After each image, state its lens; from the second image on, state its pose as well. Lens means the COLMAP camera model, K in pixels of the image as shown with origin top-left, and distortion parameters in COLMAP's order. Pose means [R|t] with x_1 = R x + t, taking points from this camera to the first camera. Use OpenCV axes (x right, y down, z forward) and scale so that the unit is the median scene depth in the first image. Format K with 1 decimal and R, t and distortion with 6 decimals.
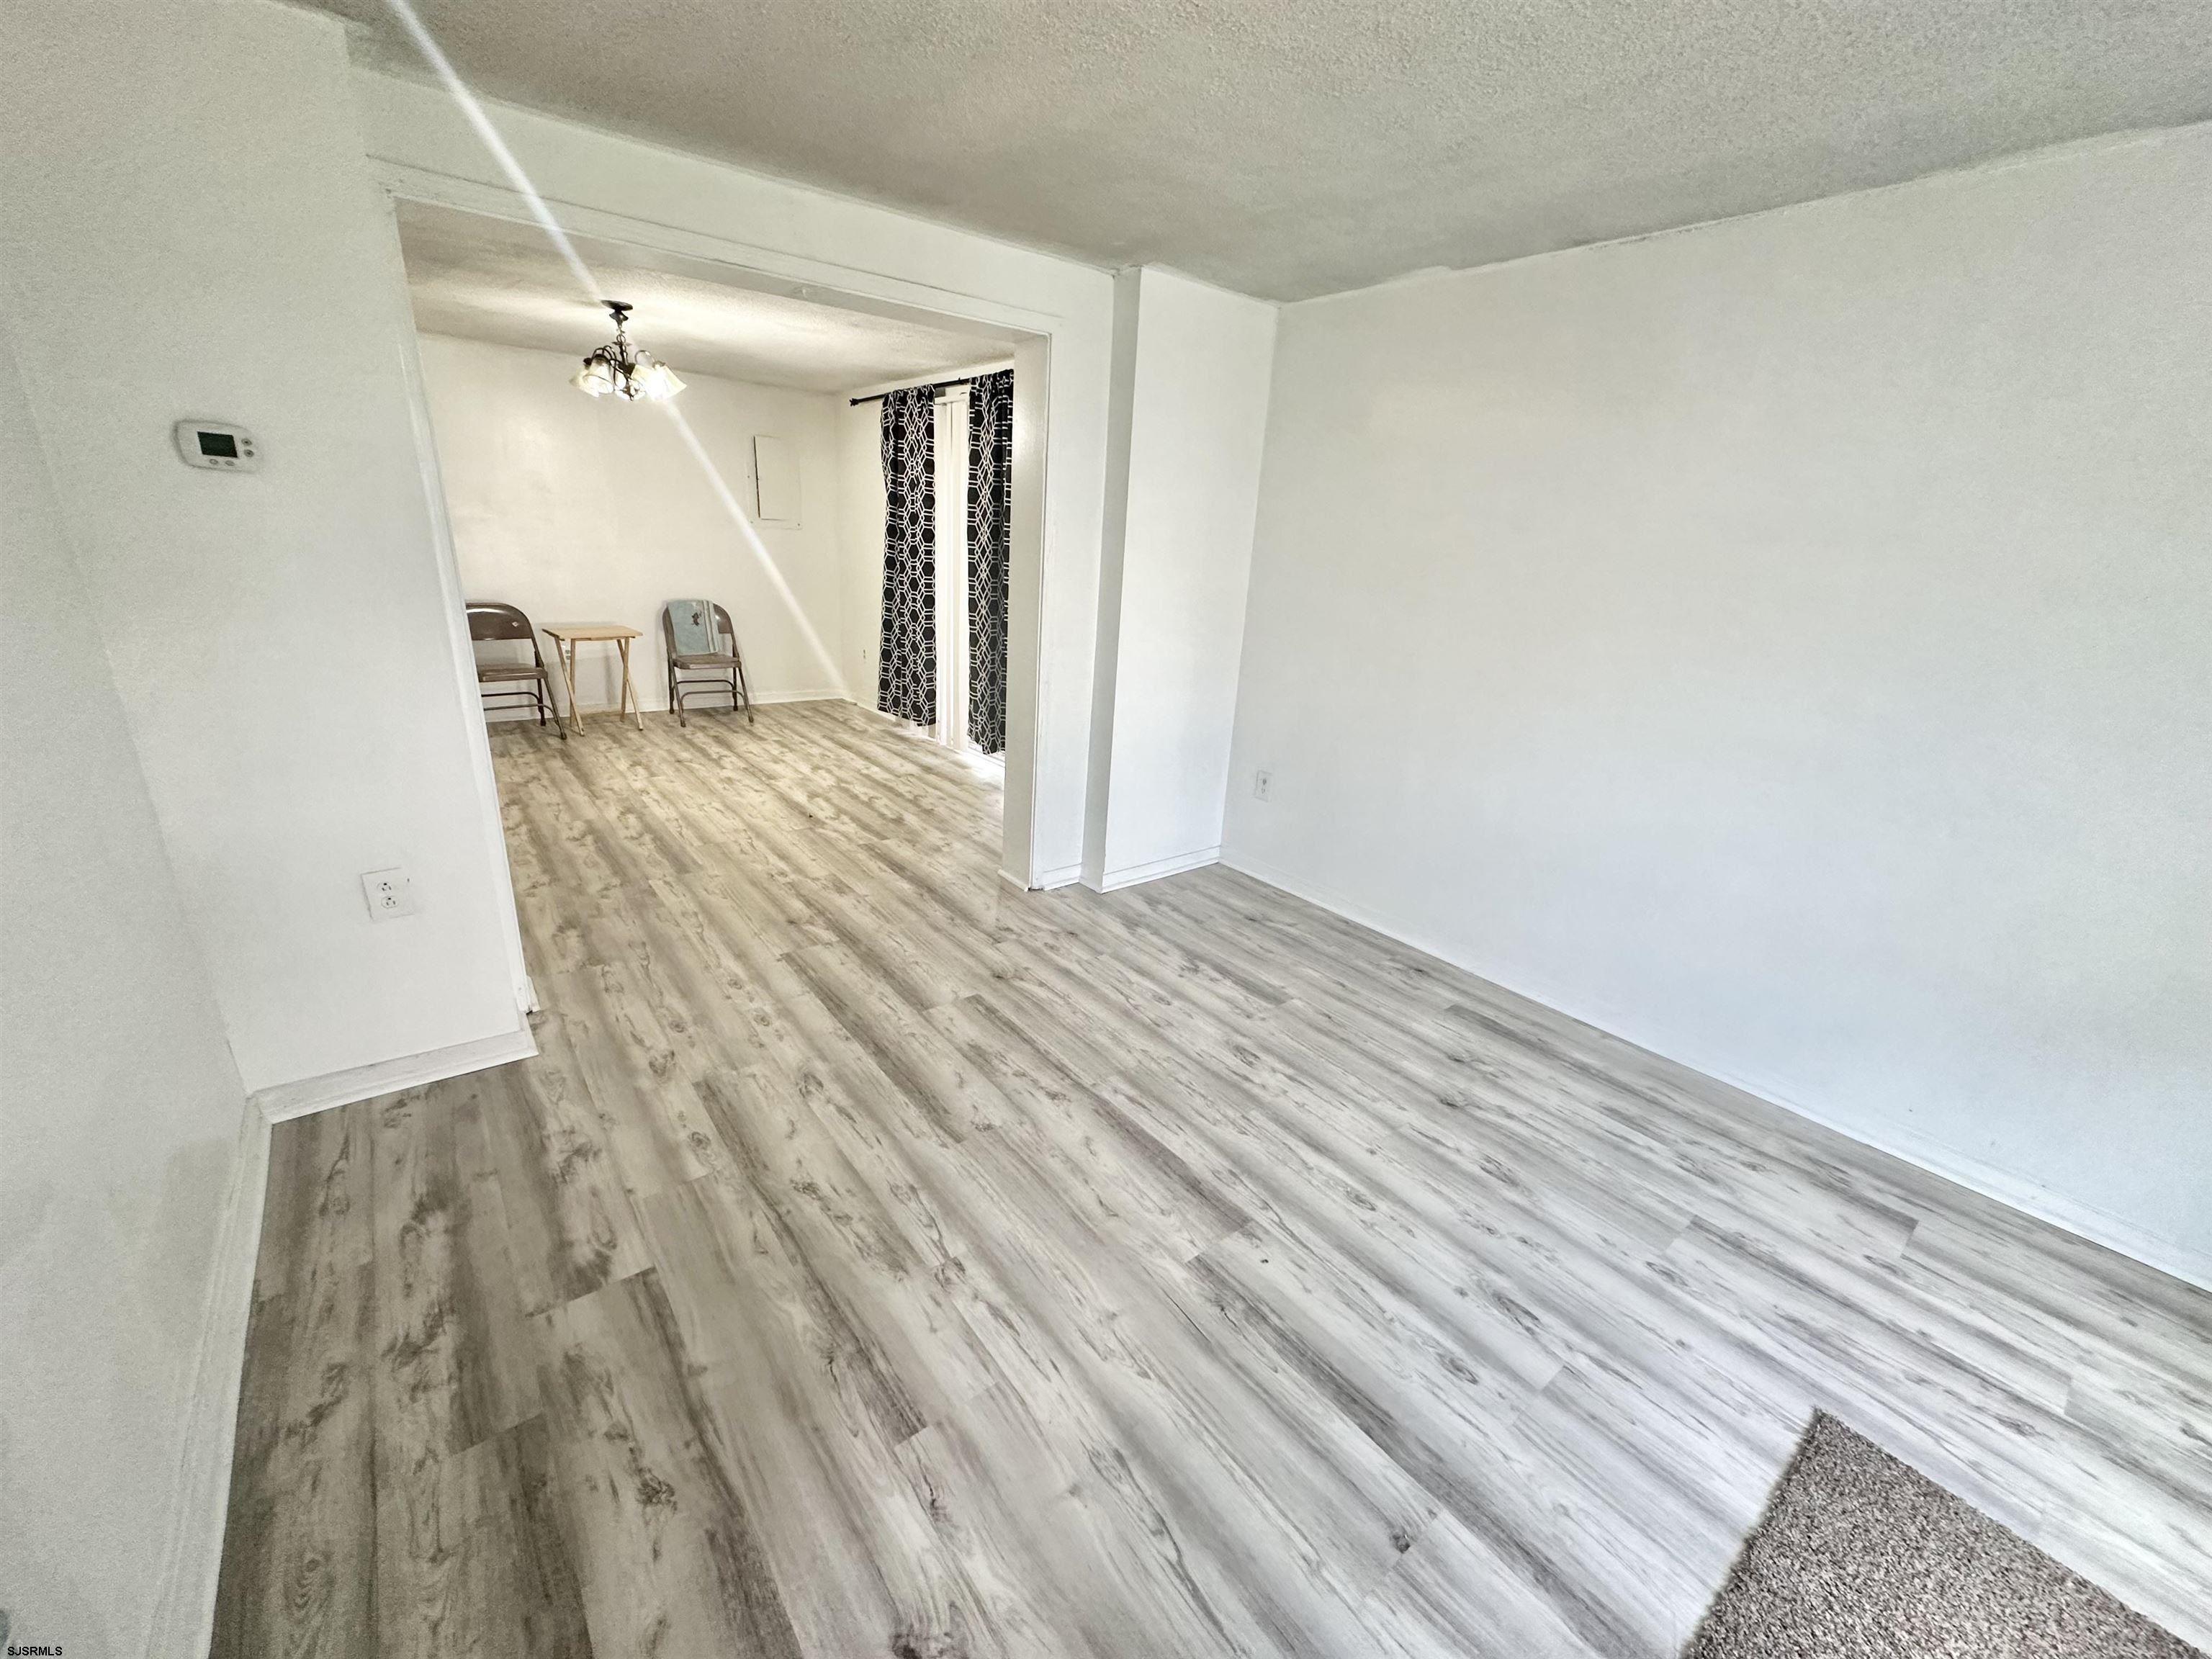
lens RADIAL K [[885.1, 0, 1106.8], [0, 885.1, 832.3], [0, 0, 1]] dist [0.001426, 0.000258]
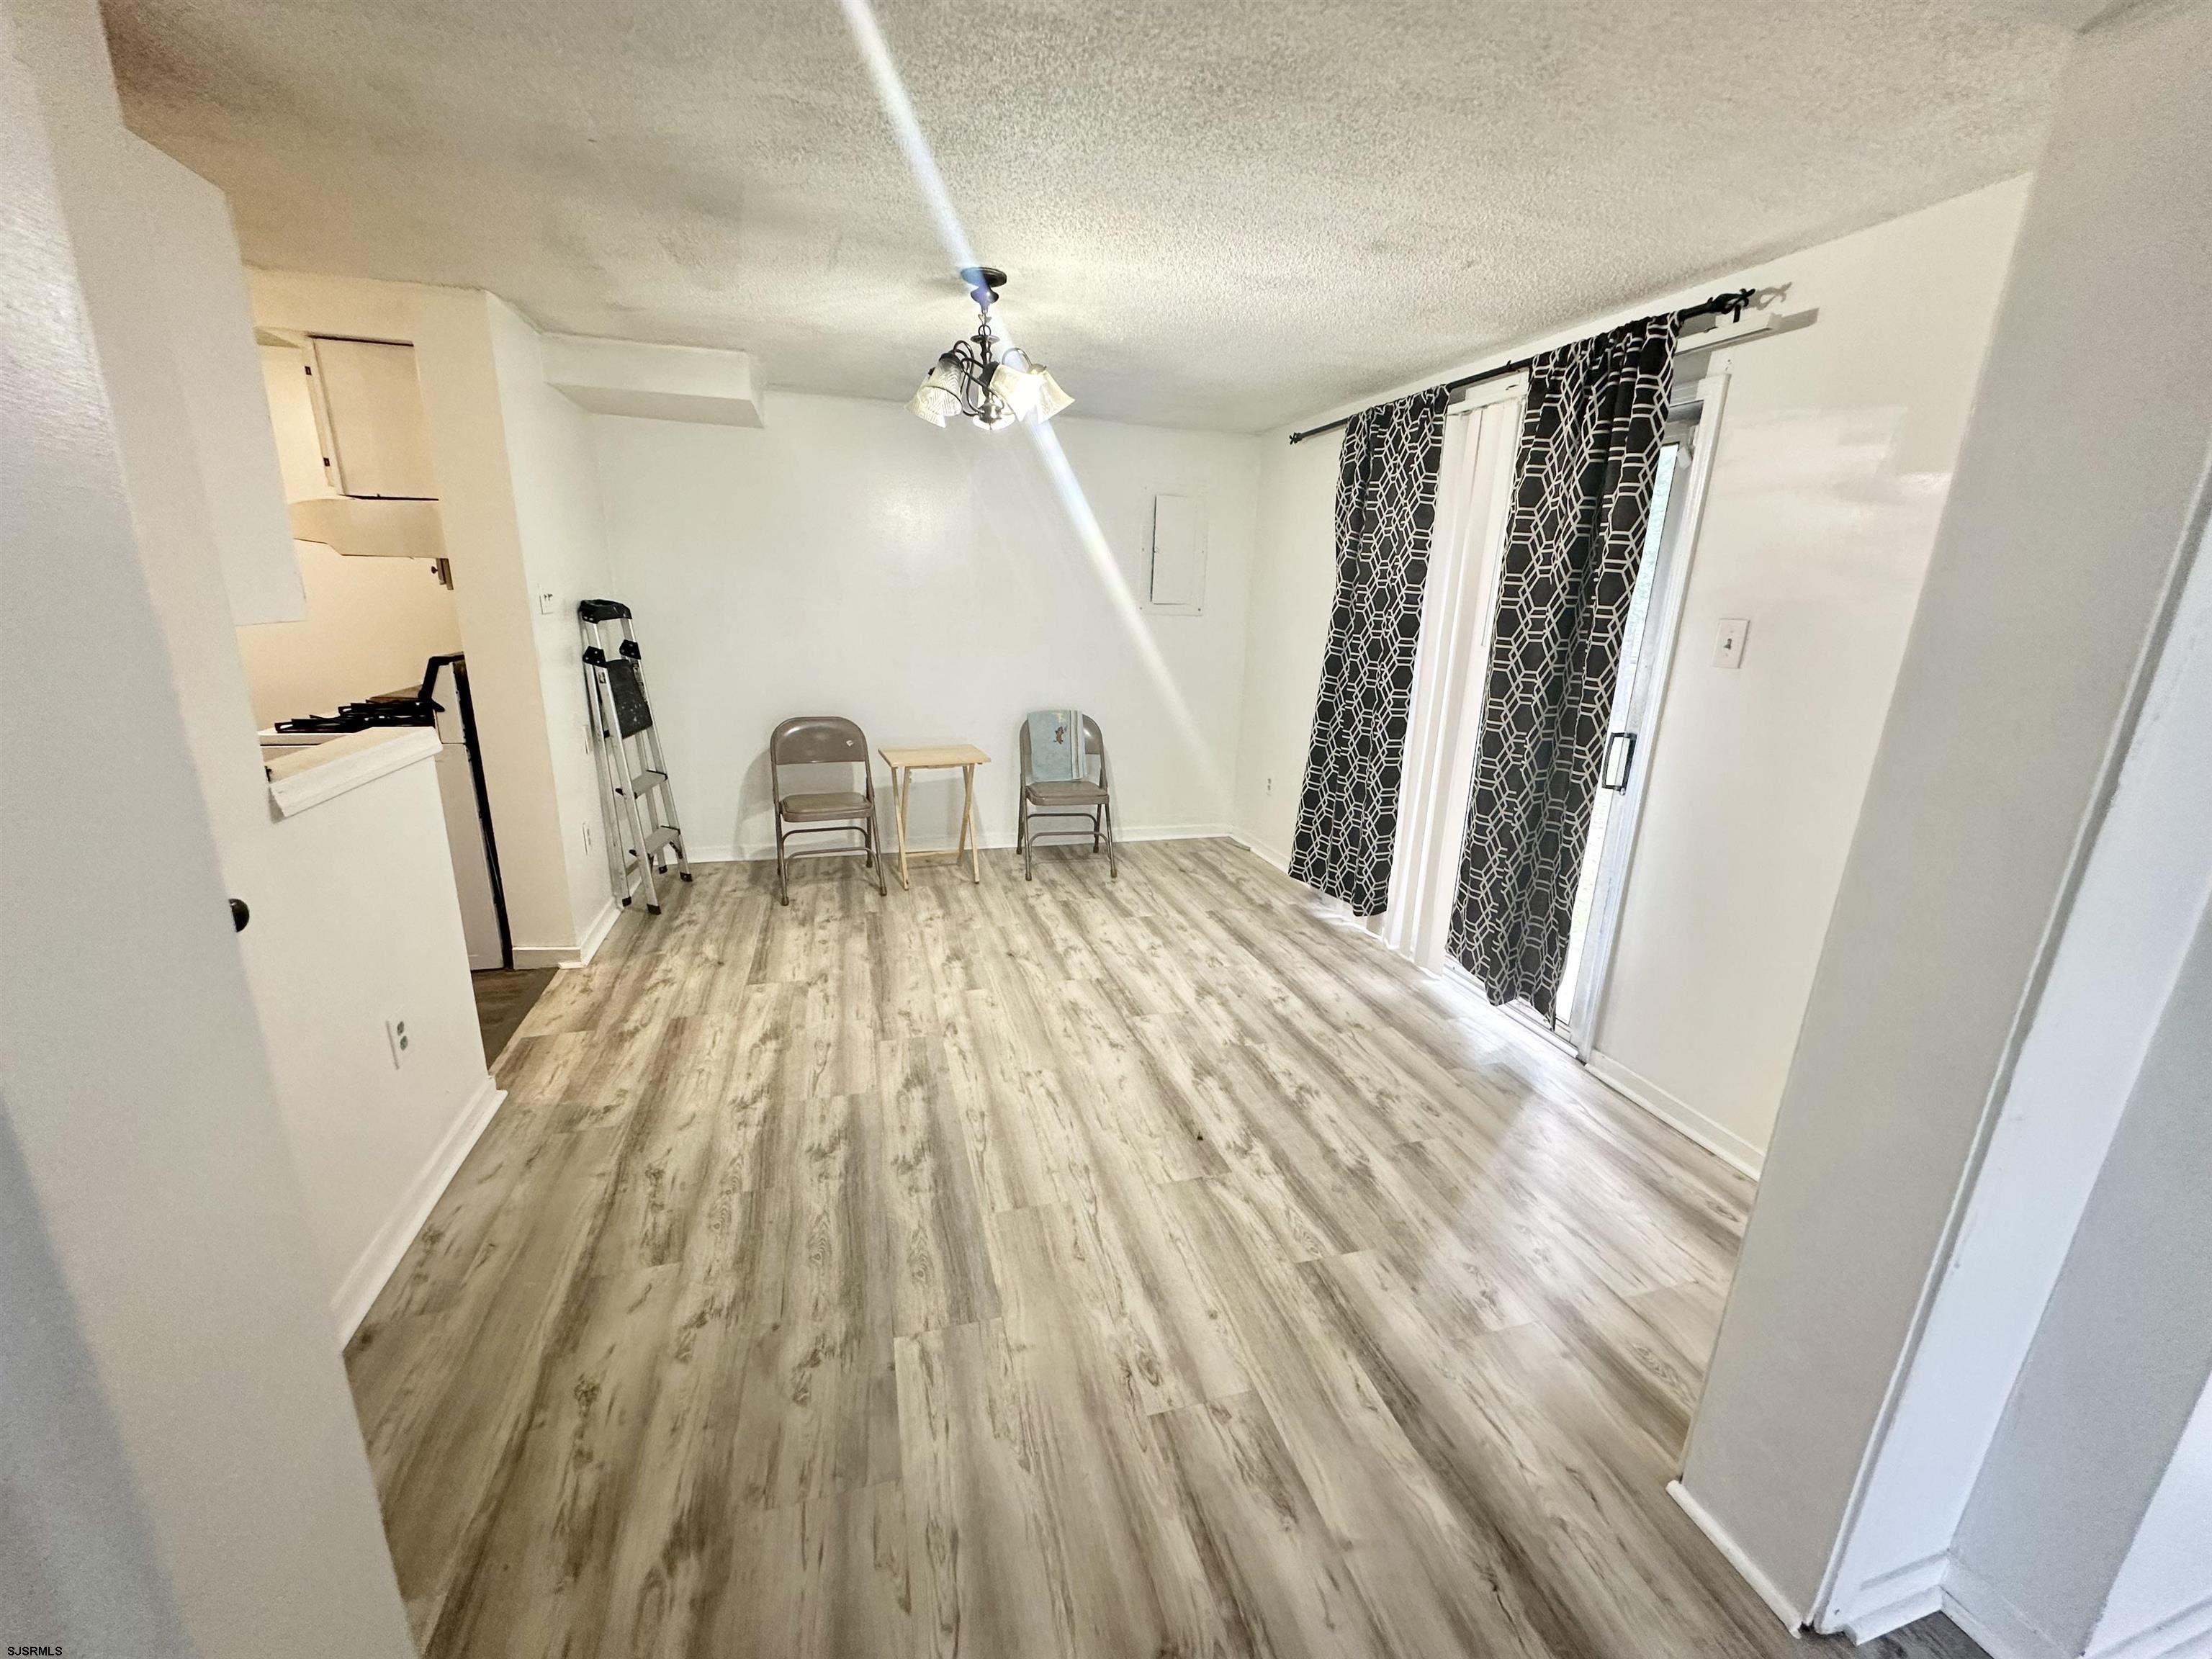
lens RADIAL K [[885.1, 0, 1098.3], [0, 885.1, 832.8], [0, 0, 1]] dist [0.001426, 0.000258]
pose [[0.922974, 0.075125, -0.377458, -0.212600], [-0.103245, 0.993146, -0.054793, -0.180373], [0.370755, 0.089543, 0.924404, 0.480703]]
